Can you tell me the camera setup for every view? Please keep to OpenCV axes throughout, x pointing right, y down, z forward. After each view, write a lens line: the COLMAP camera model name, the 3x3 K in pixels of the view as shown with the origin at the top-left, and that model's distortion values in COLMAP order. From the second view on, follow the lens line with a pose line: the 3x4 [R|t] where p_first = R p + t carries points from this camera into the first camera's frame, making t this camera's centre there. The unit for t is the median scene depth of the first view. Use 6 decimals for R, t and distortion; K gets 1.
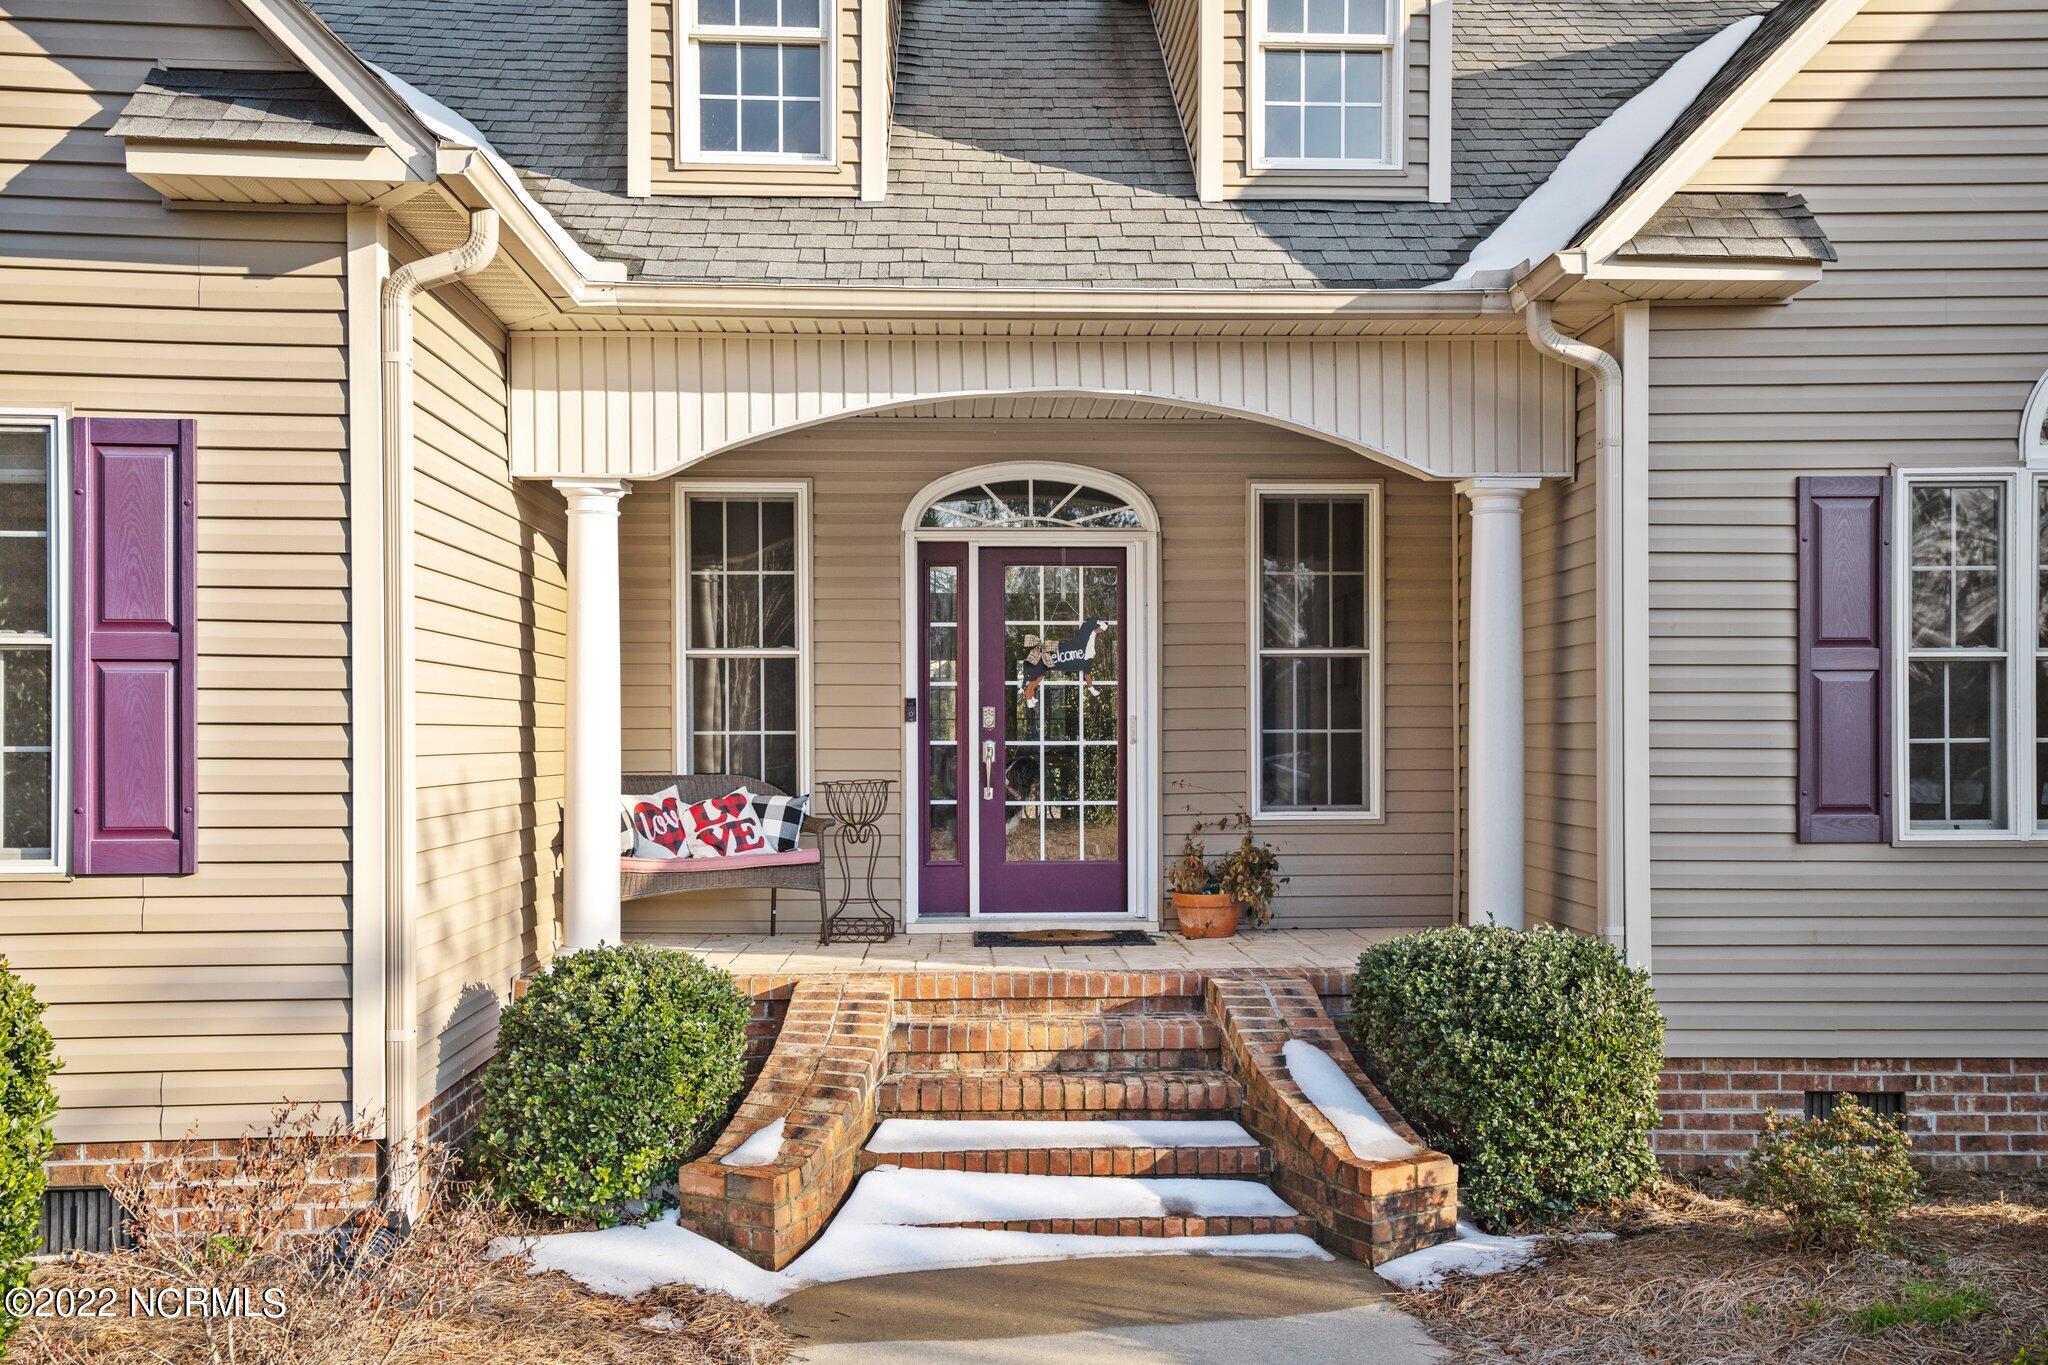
lens RADIAL K [[1738.2, 0, 1032.2], [0, 1738.2, 726.1], [0, 0, 1]] dist [0.070580, 0.005204]
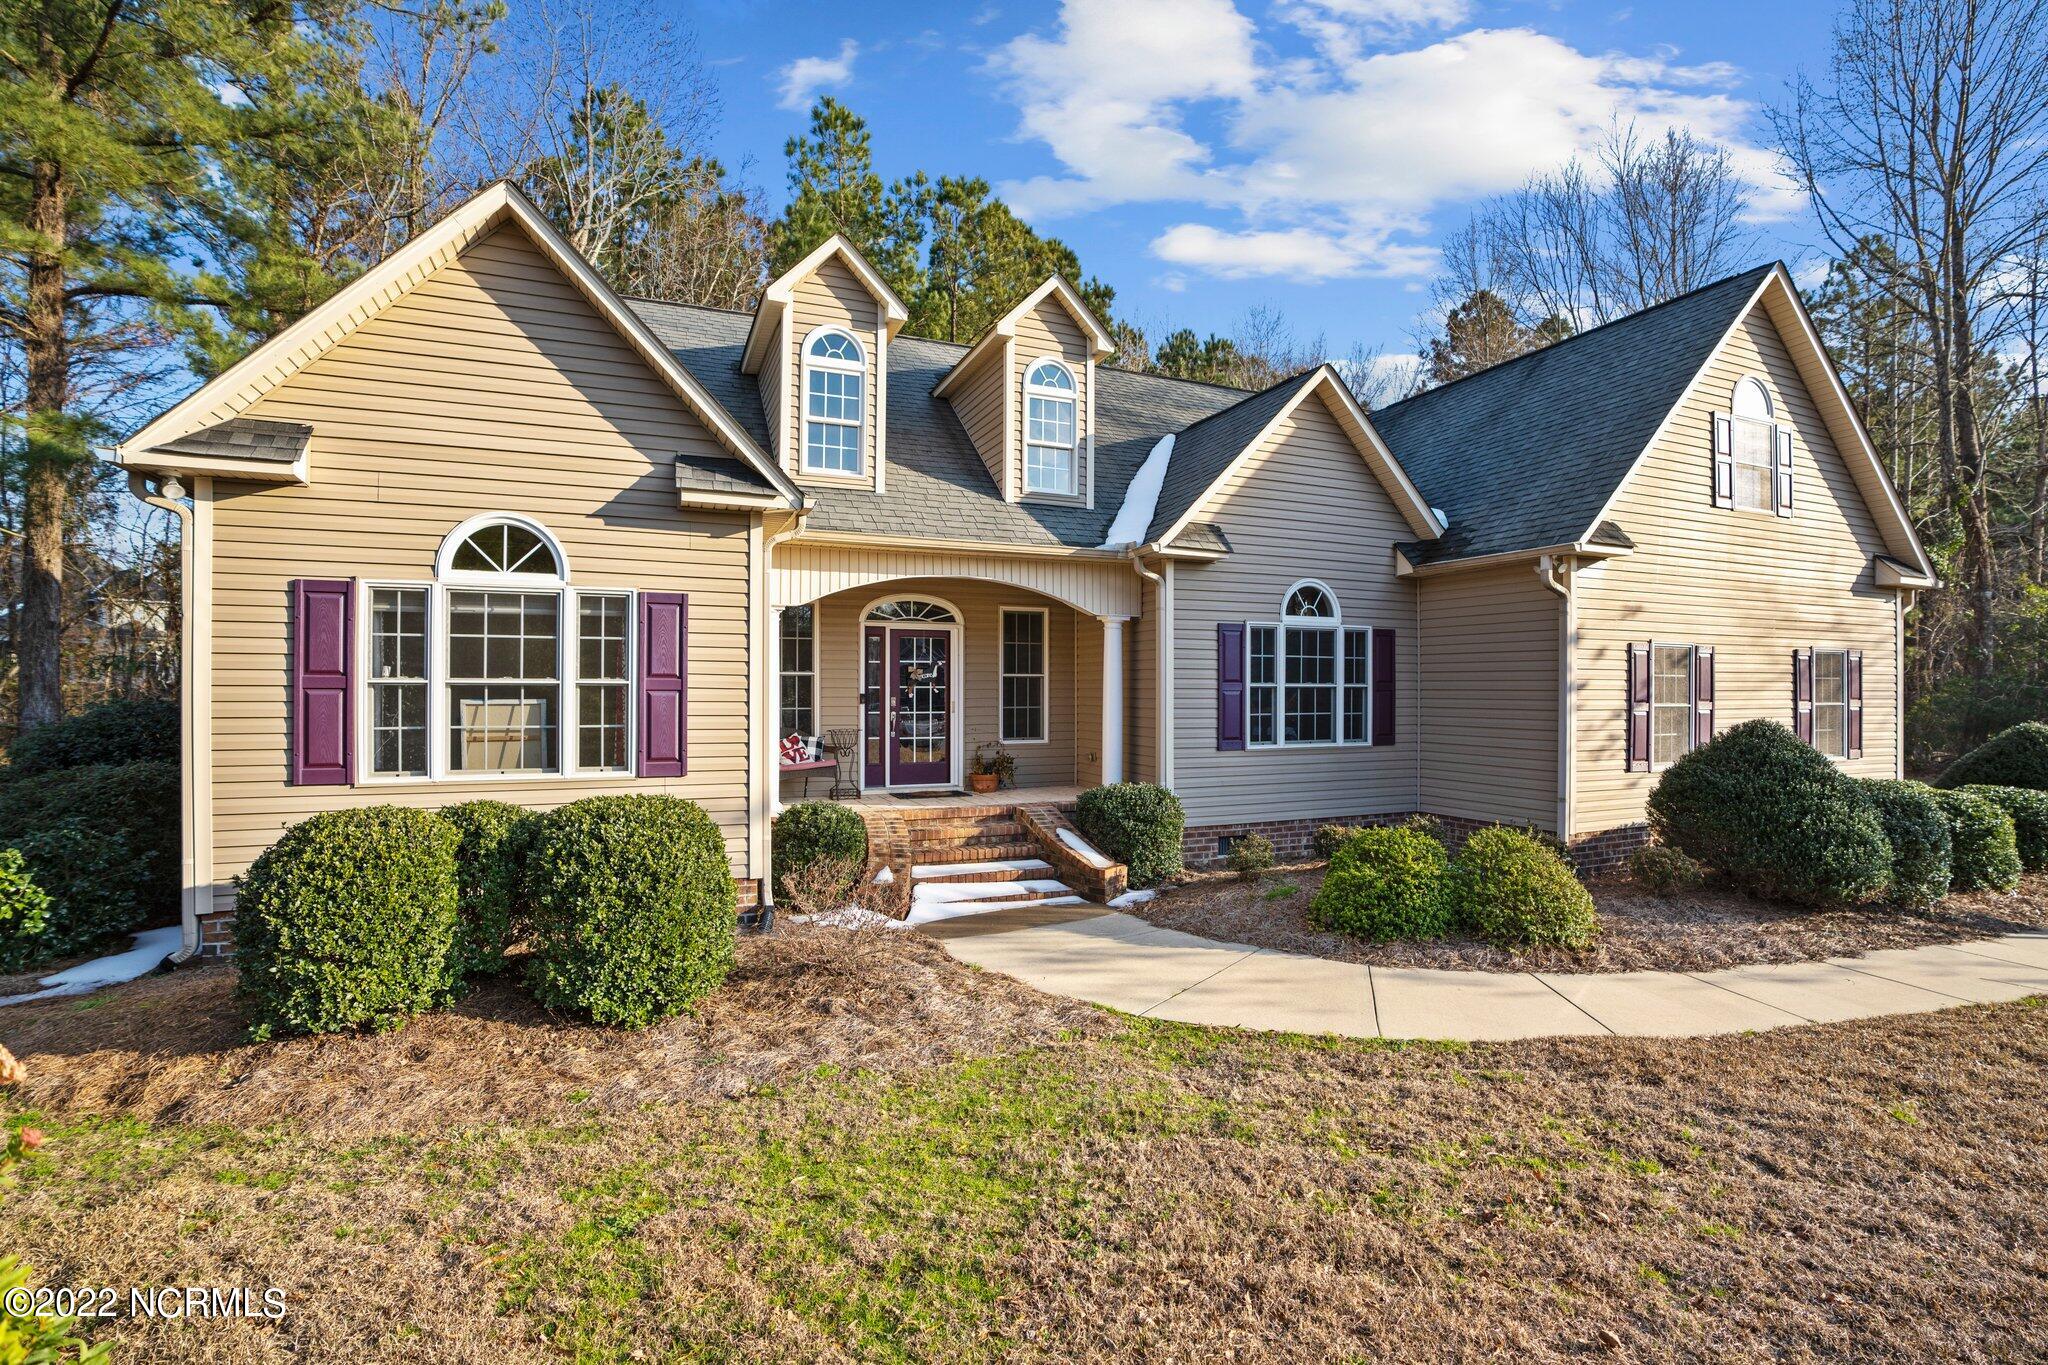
lens RADIAL K [[938.7, 0, 1026.7], [0, 938.7, 683.6], [0, 0, 1]] dist [-0.003046, -0.000068]
pose [[0.938324, 0.007535, 0.345675, -0.384408], [-0.007897, 0.999969, -0.000362, -0.039813], [-0.345667, -0.002390, 0.938354, -0.325171]]
